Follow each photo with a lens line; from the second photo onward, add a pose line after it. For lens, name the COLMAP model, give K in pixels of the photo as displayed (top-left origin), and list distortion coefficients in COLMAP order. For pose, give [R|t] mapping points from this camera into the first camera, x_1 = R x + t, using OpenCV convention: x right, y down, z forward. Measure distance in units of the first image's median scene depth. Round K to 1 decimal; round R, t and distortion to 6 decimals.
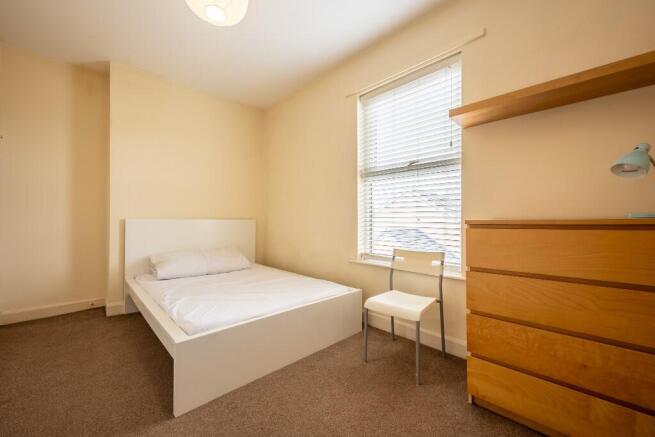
lens RADIAL K [[259.9, 0, 326.3], [0, 259.9, 220.0], [0, 0, 1]] dist [0.001674, 0.000034]
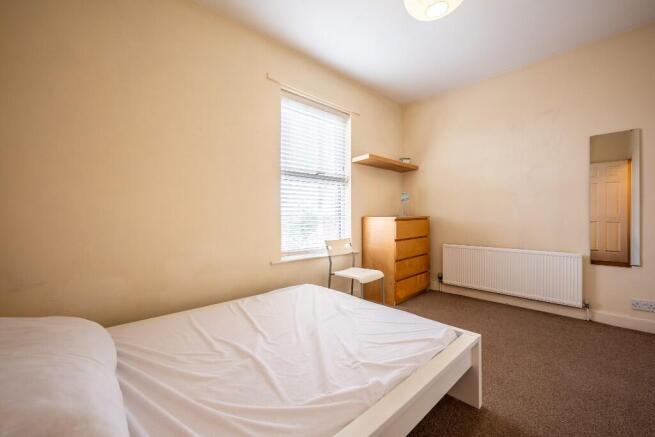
lens RADIAL K [[259.9, 0, 326.2], [0, 259.9, 215.3], [0, 0, 1]] dist [0.001674, 0.000034]
pose [[0.037244, -0.005882, 0.999289, -0.990690], [-0.003628, 0.999975, 0.006021, -0.018901], [-0.999300, -0.003850, 0.037221, 0.944747]]
